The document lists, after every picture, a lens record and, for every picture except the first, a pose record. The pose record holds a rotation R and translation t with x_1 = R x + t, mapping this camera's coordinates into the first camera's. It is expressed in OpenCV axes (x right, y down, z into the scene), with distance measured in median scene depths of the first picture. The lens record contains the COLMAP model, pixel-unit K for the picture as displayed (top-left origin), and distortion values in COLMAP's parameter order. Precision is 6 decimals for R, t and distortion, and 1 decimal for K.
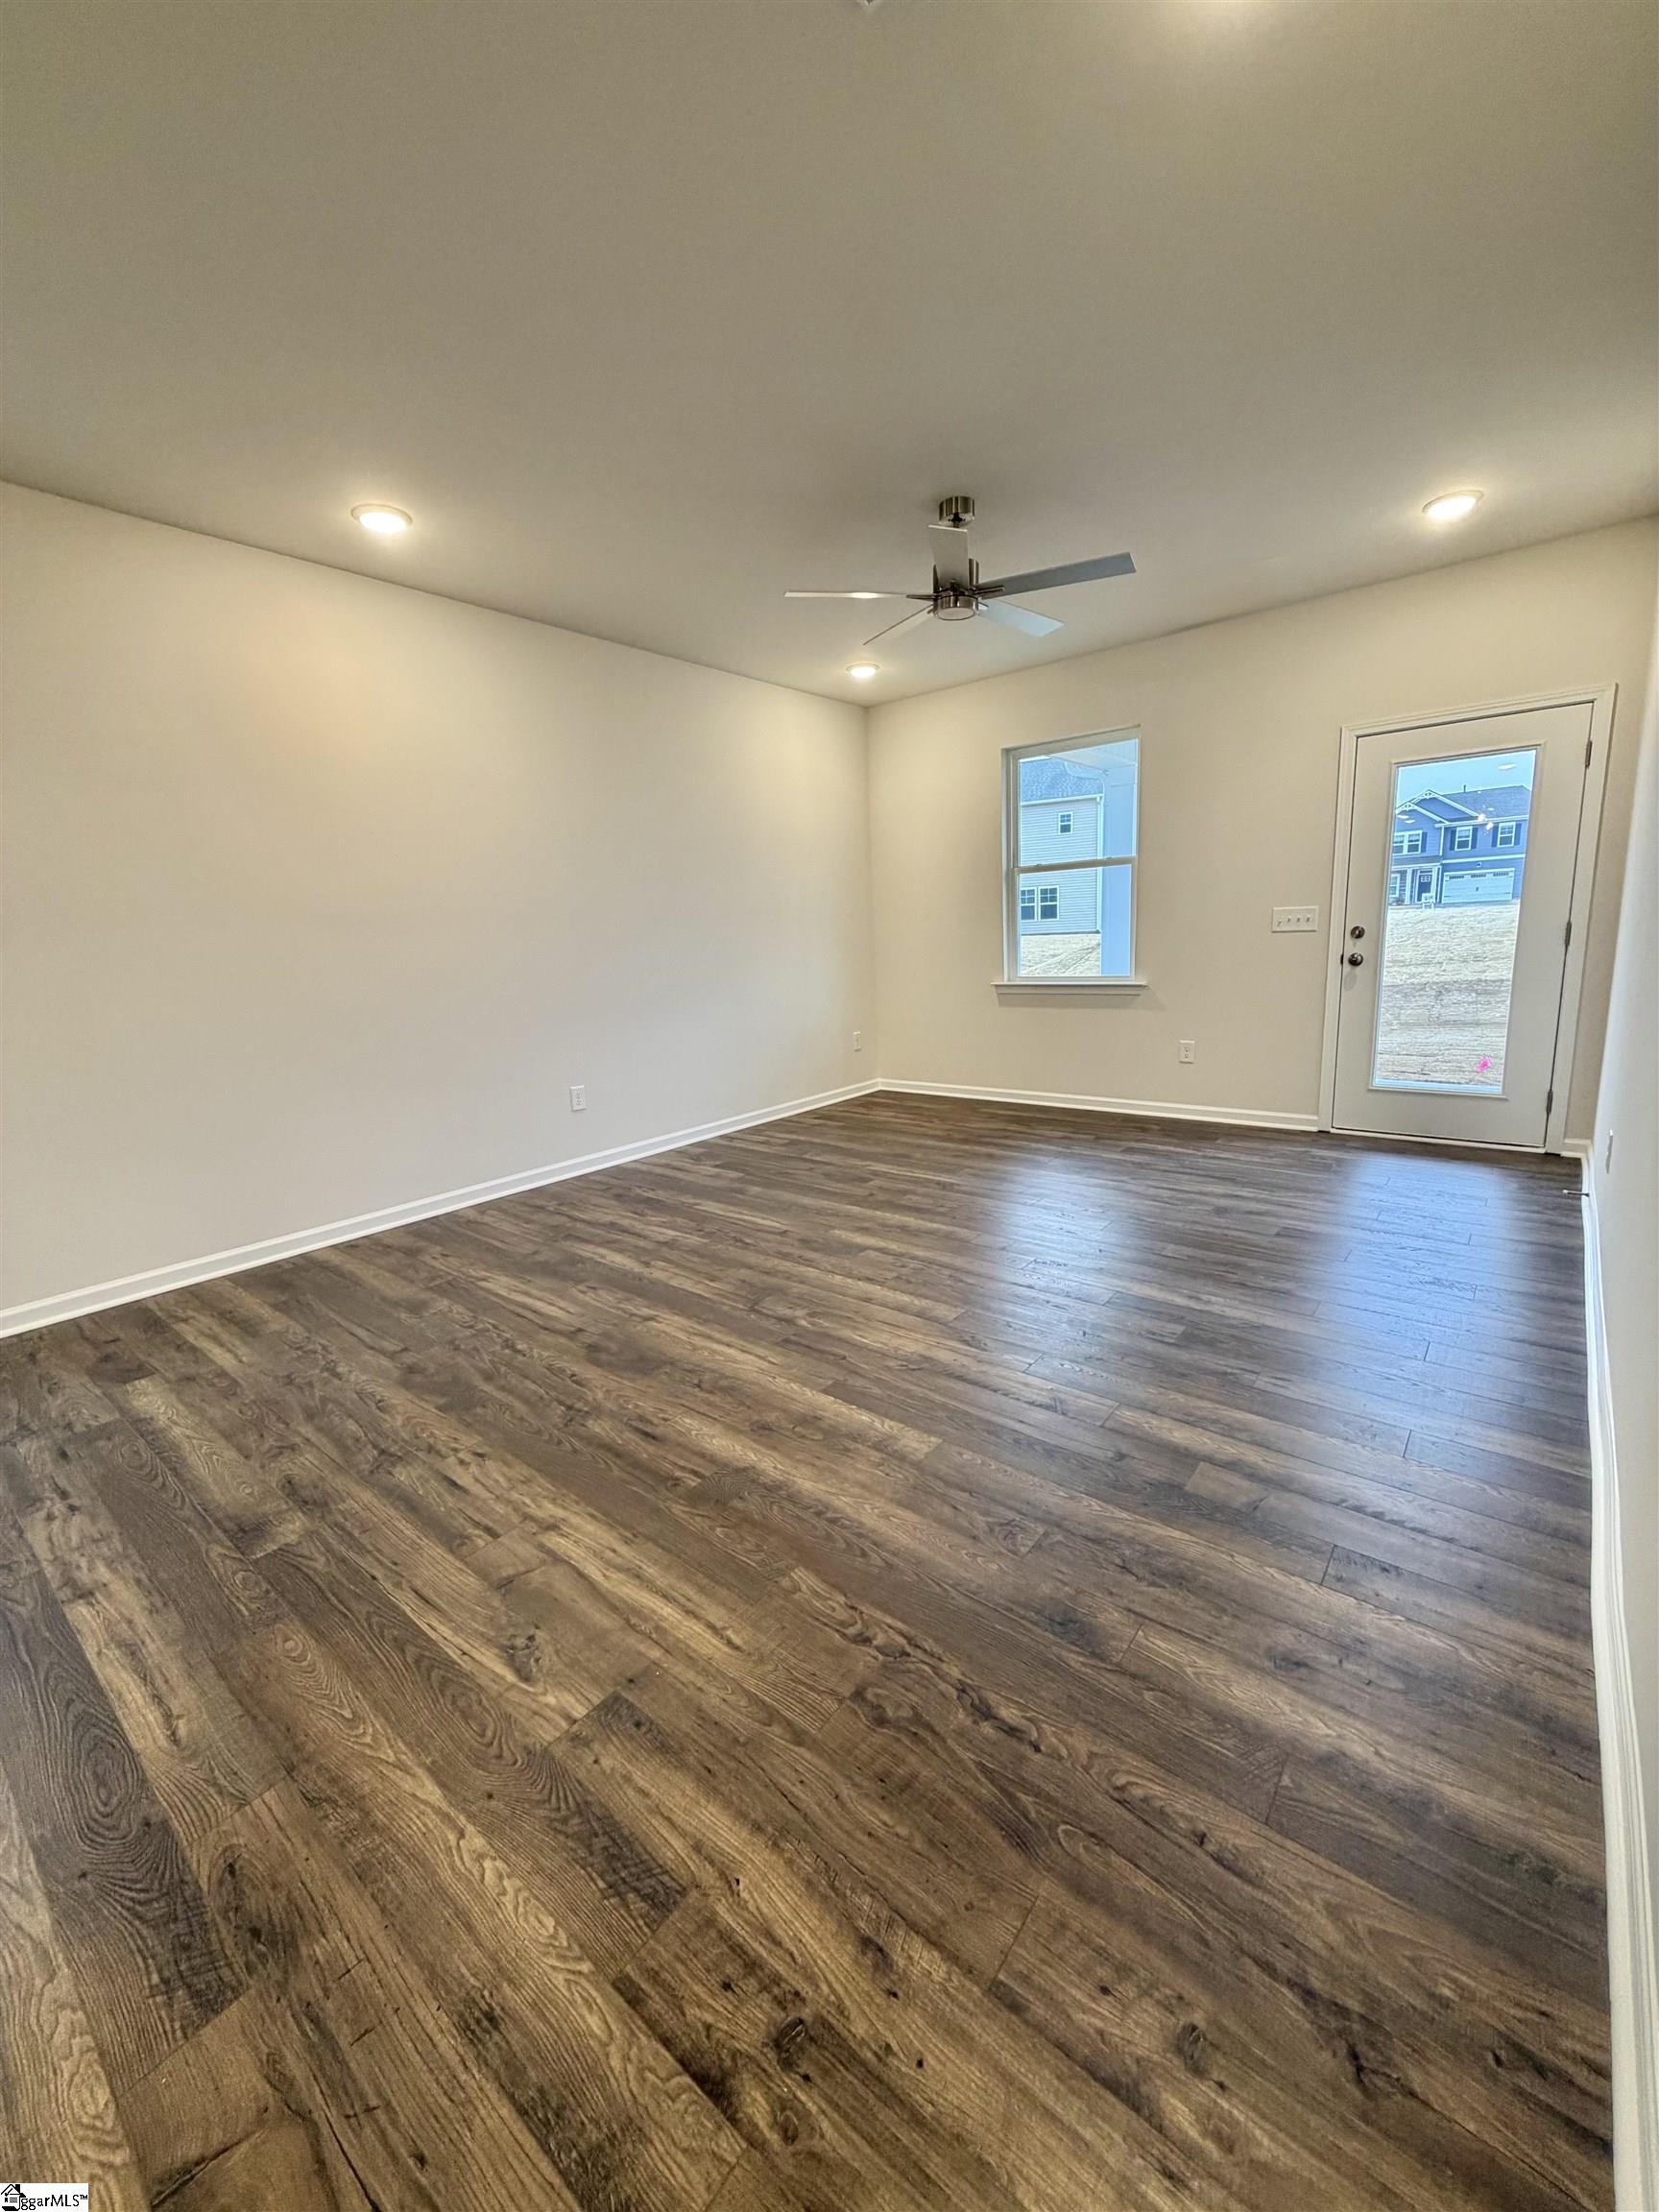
lens RADIAL K [[888.5, 0, 821.1], [0, 888.5, 1094.0], [0, 0, 1]] dist [0.001216, 0.000346]
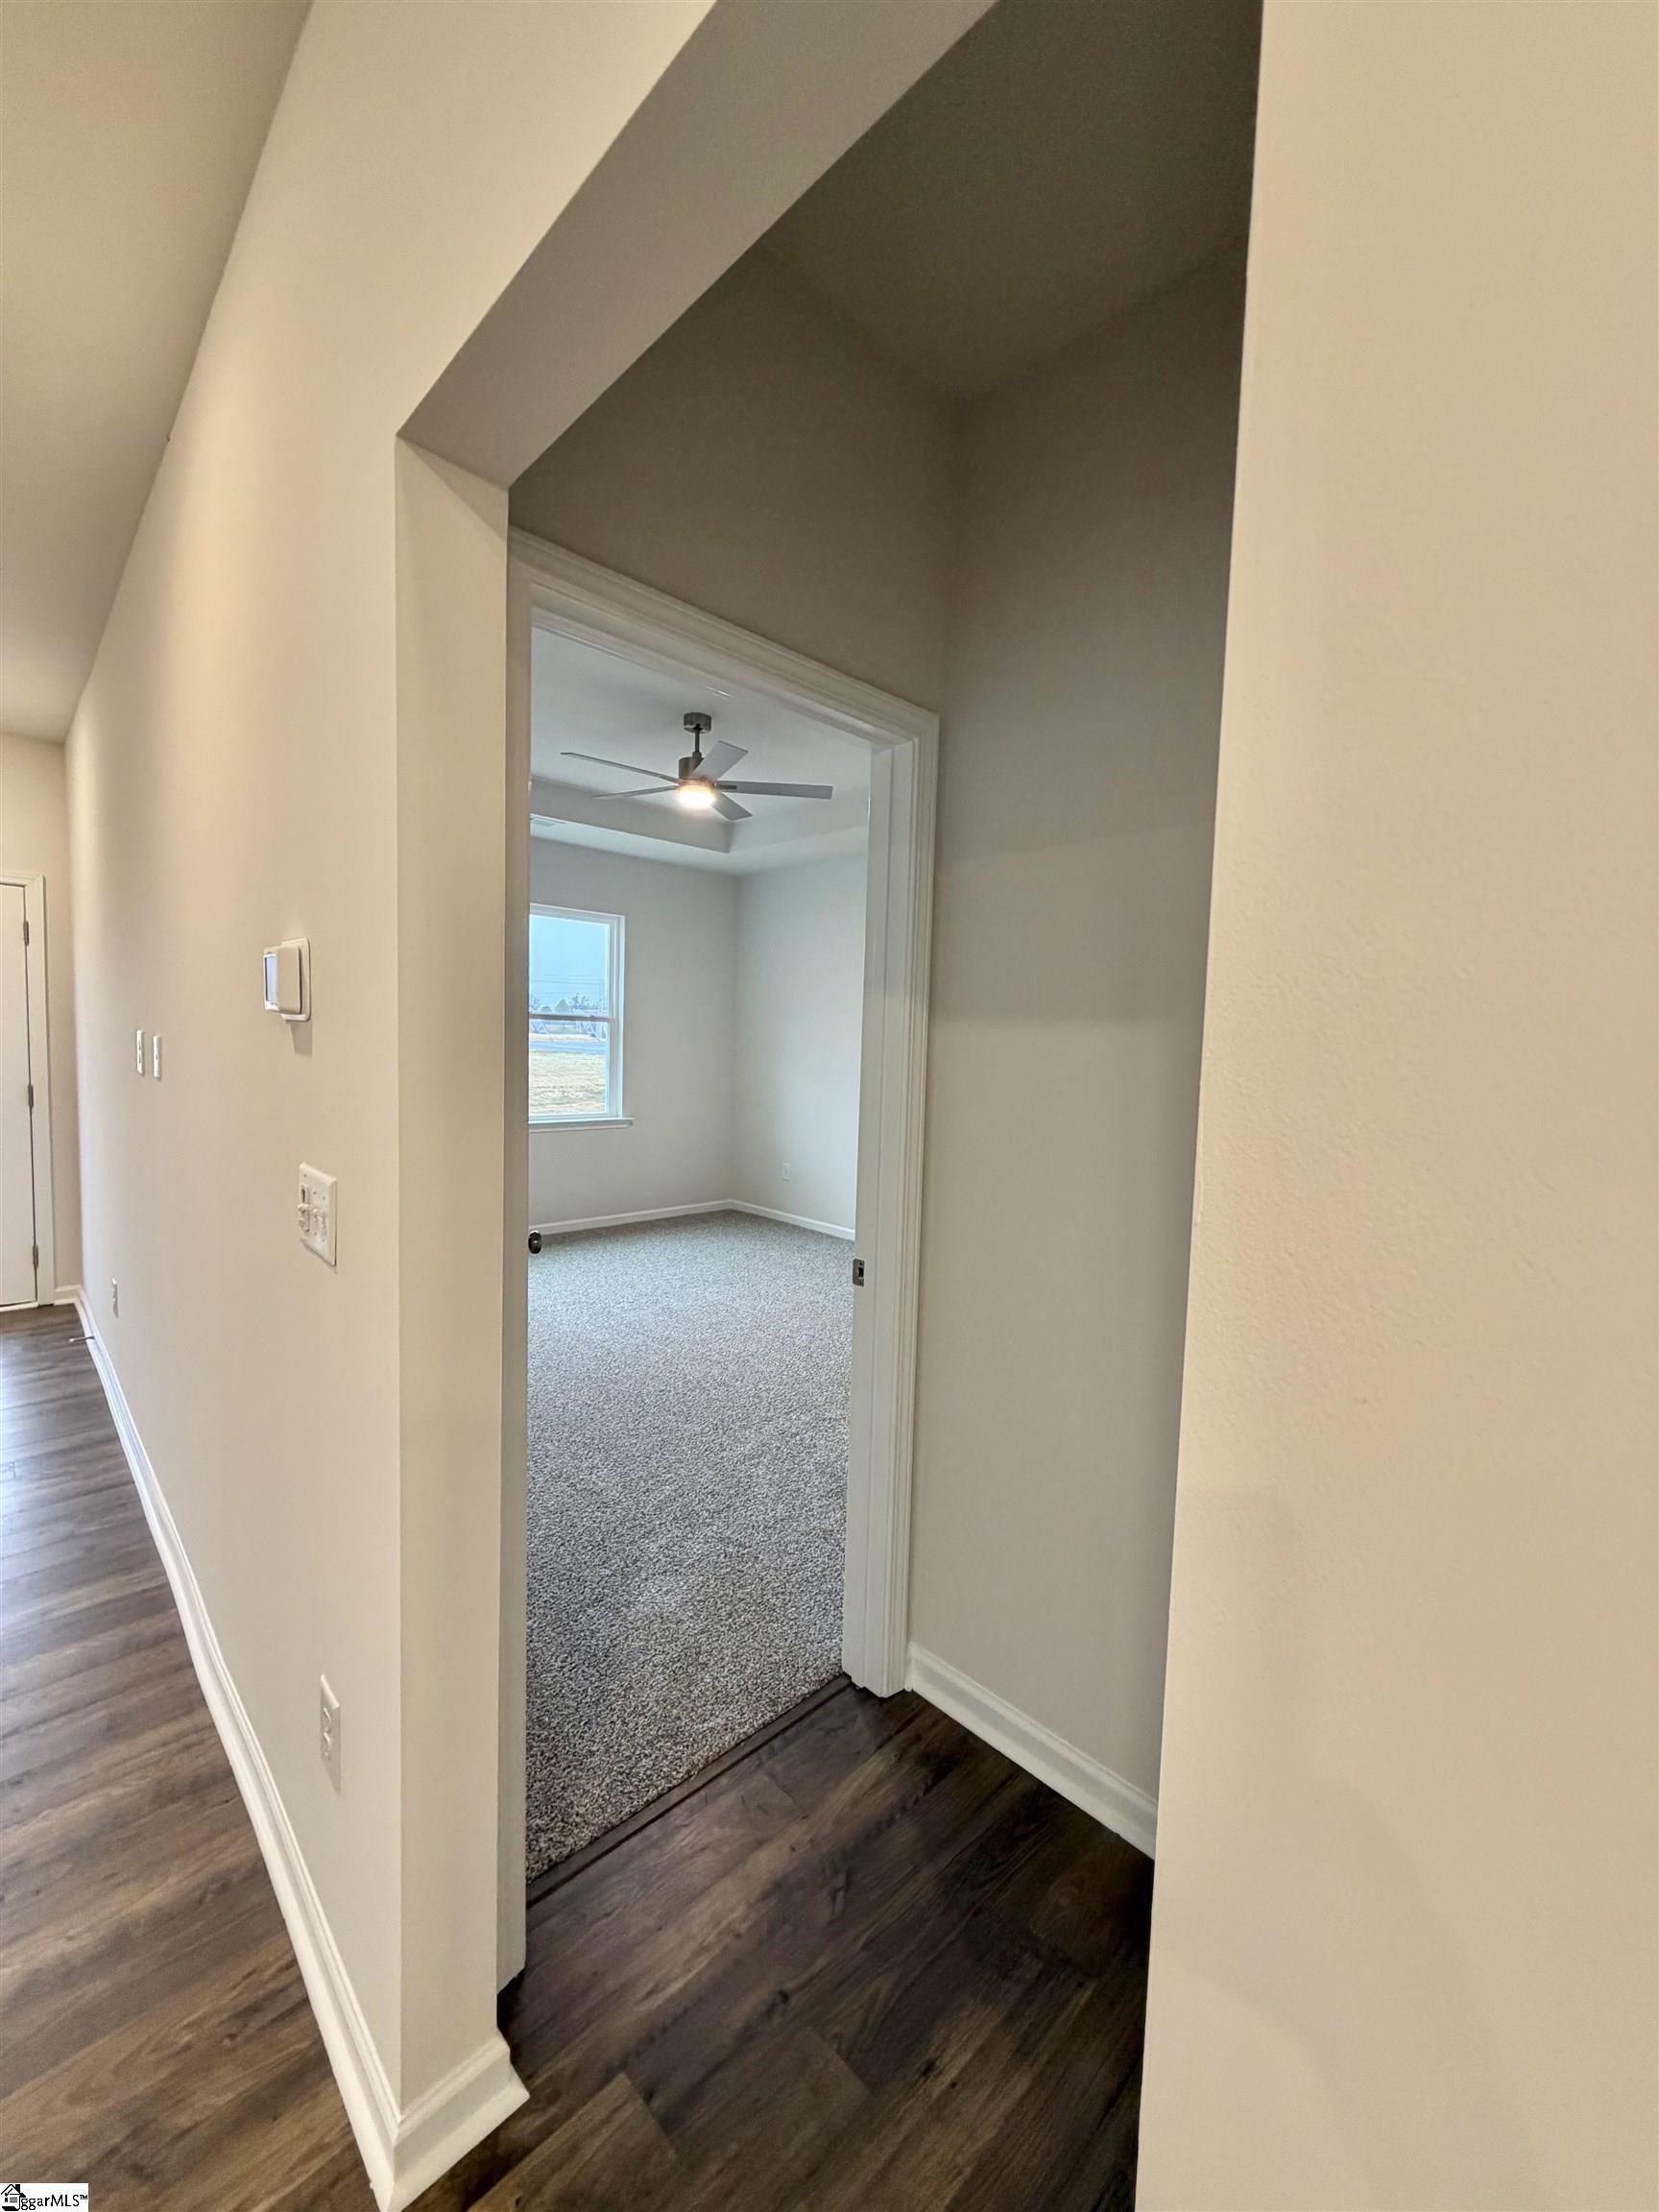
lens RADIAL K [[888.5, 0, 834.9], [0, 888.5, 1099.9], [0, 0, 1]] dist [0.001216, 0.000346]
pose [[0.107432, -0.020281, 0.994006, -0.243192], [0.140855, 0.990018, 0.004975, -0.101653], [-0.984184, 0.139477, 0.109216, -0.126493]]
